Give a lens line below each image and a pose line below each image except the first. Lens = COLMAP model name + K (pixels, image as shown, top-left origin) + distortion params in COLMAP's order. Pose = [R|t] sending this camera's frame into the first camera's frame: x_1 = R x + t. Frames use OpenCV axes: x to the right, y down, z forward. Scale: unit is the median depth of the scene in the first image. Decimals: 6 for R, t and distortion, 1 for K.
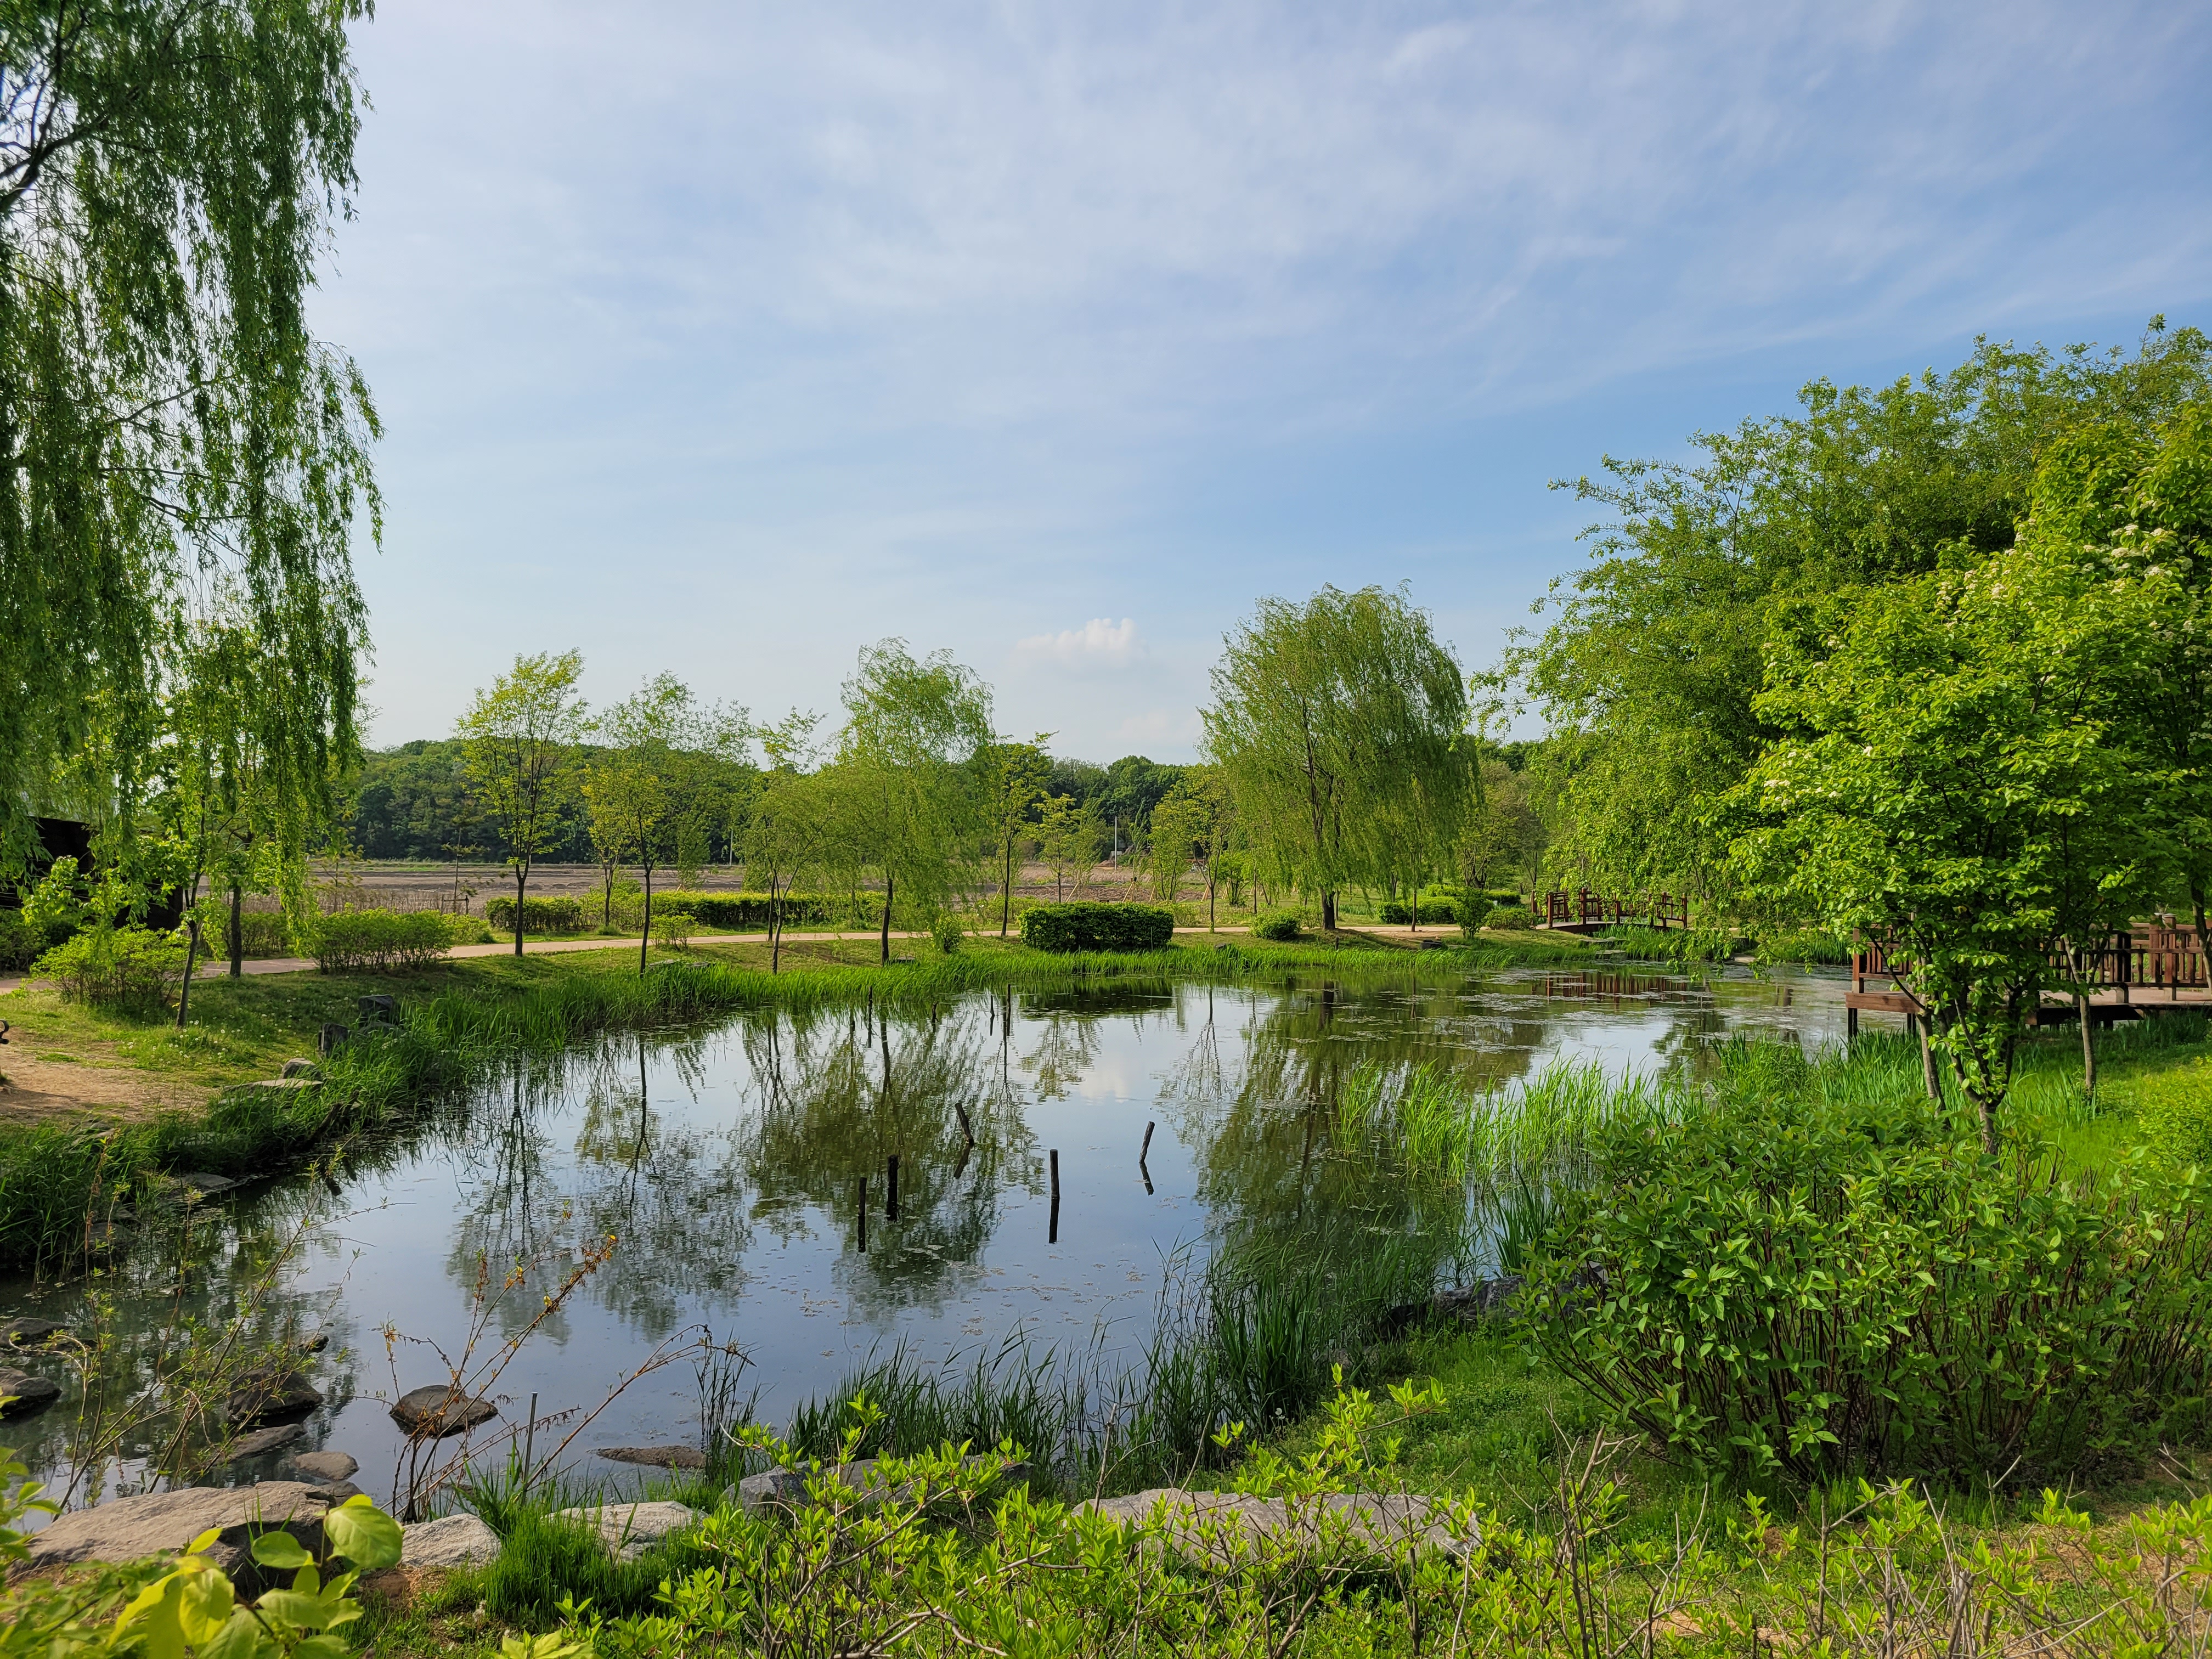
lens RADIAL K [[1654.1, 0, 1119.4], [0, 1654.1, 848.5], [0, 0, 1]] dist [0.050492, -0.040975]
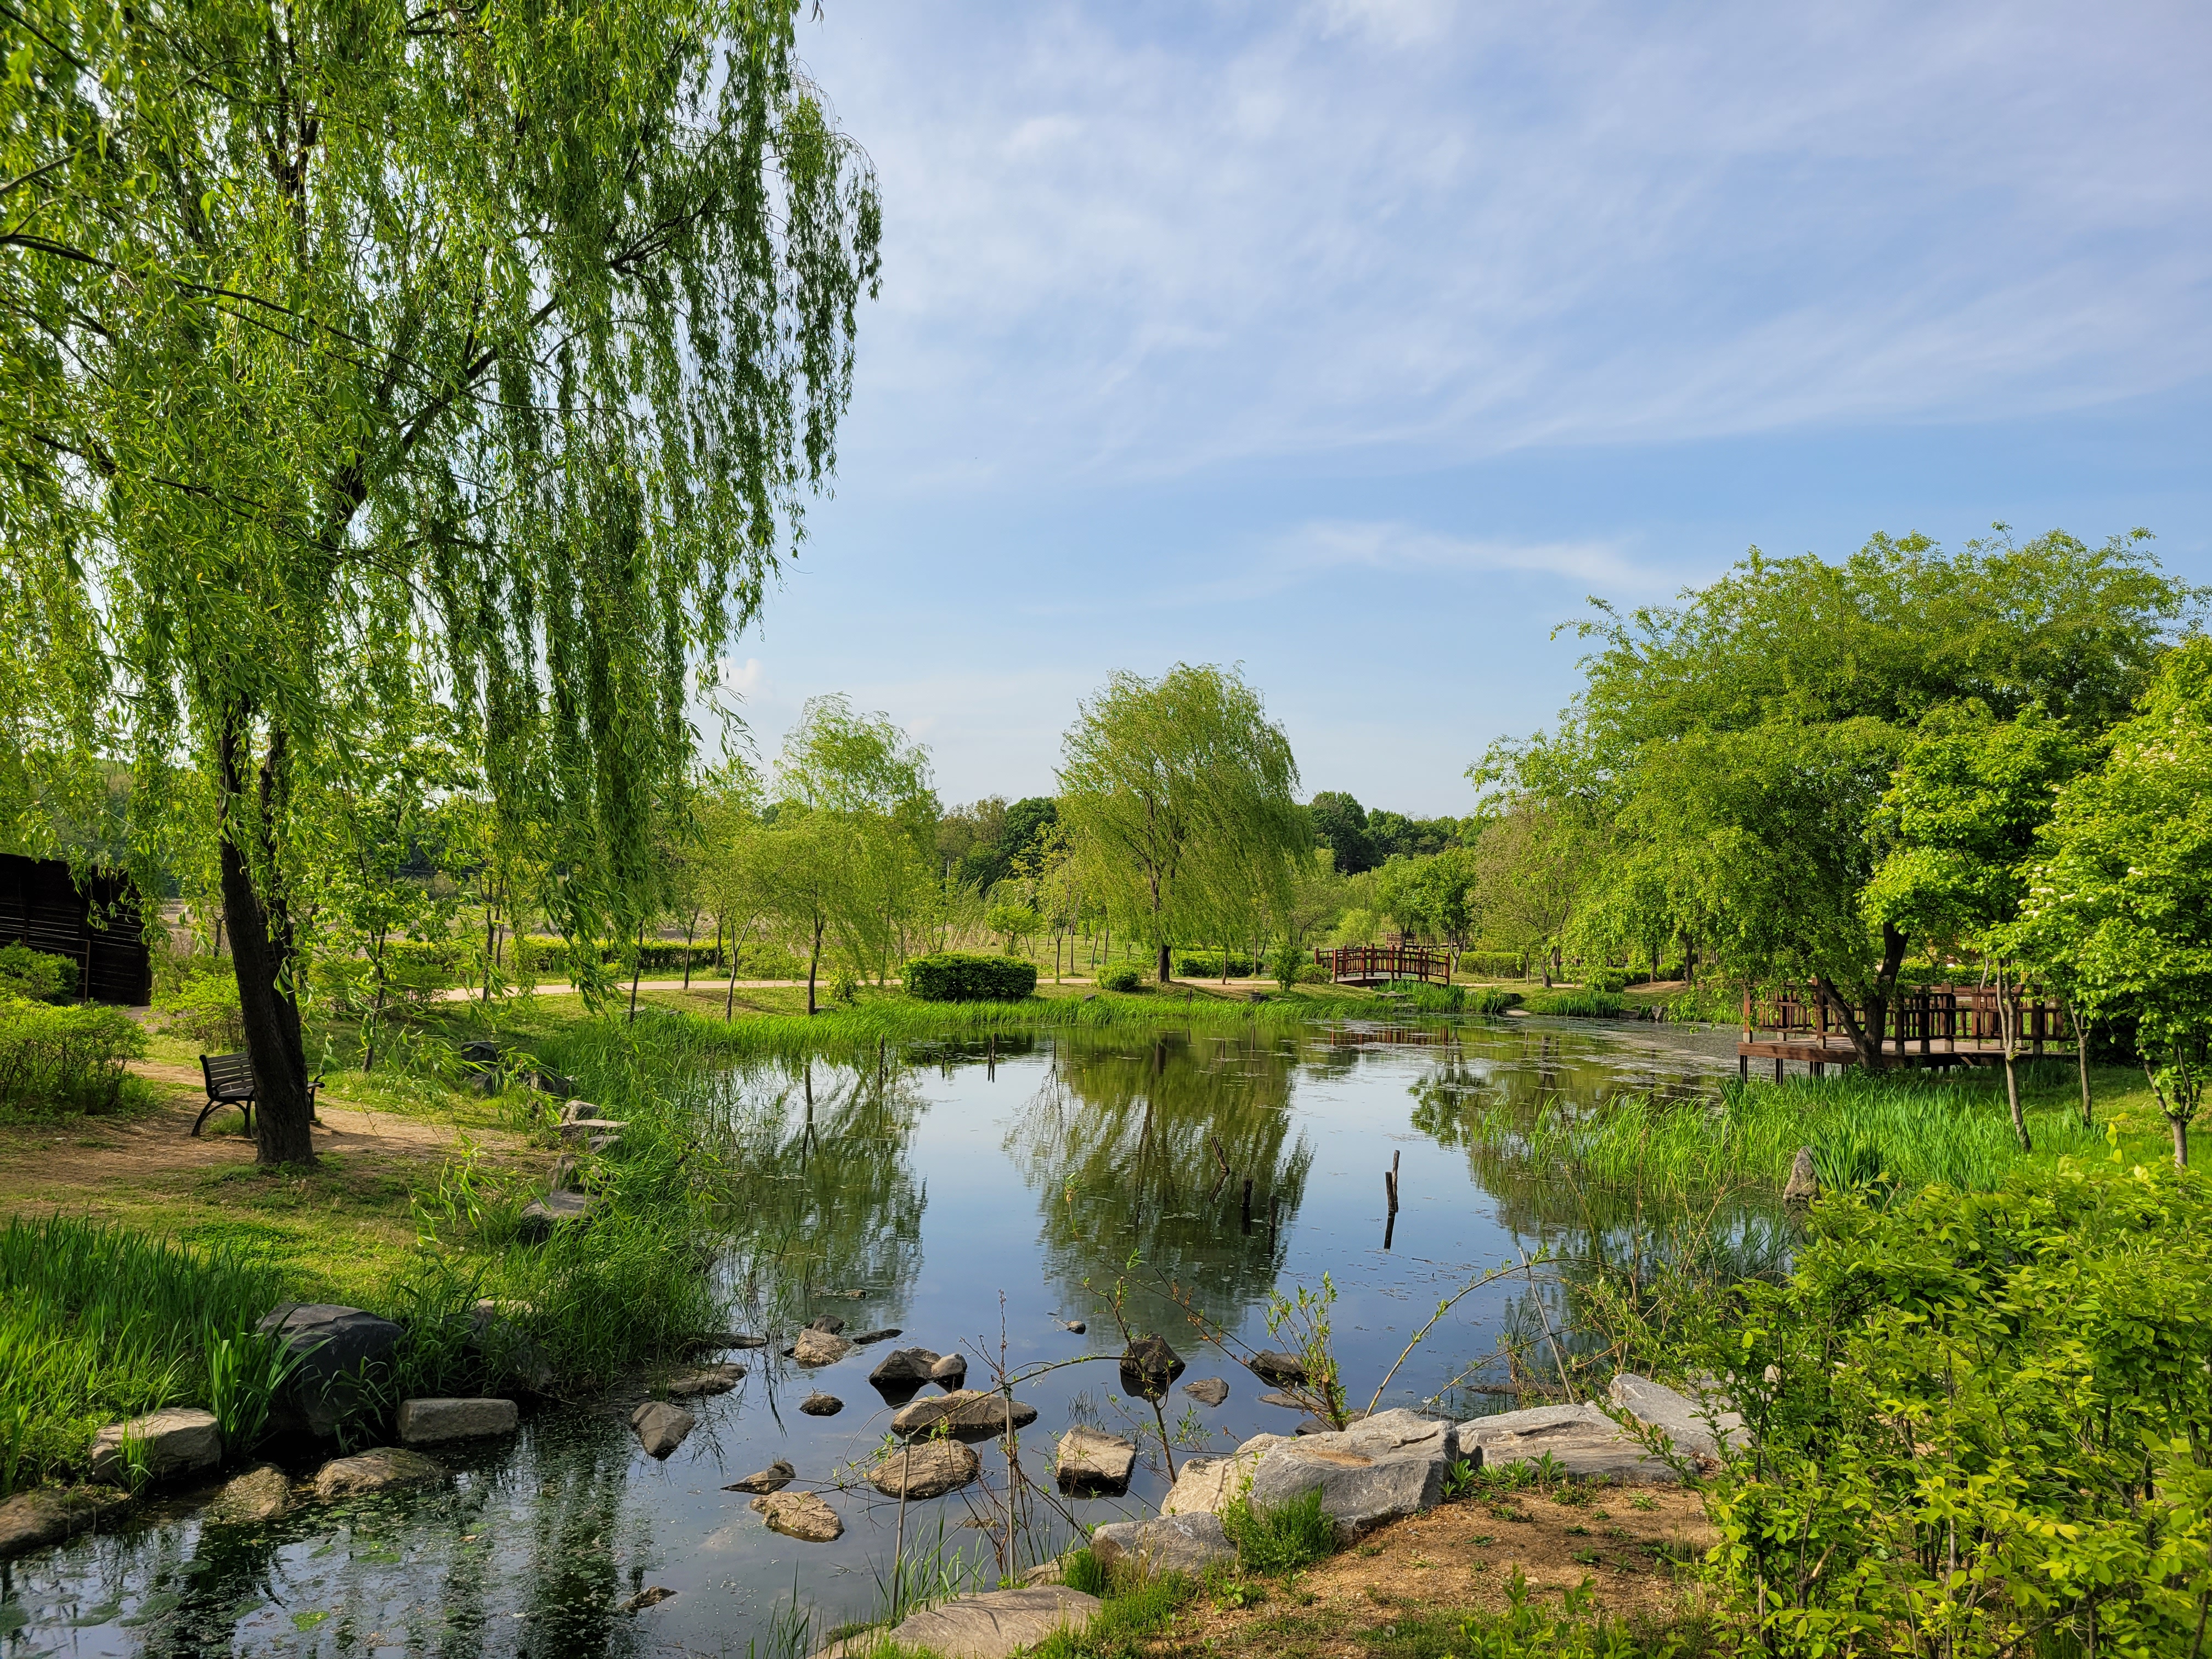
lens RADIAL K [[1654.1, 0, 1115.5], [0, 1654.1, 813.0], [0, 0, 1]] dist [0.050492, -0.040975]
pose [[0.970706, 0.034904, 0.237720, -0.167926], [-0.022914, 0.998331, -0.053016, -0.002594], [-0.239174, 0.046016, 0.969886, -0.034570]]
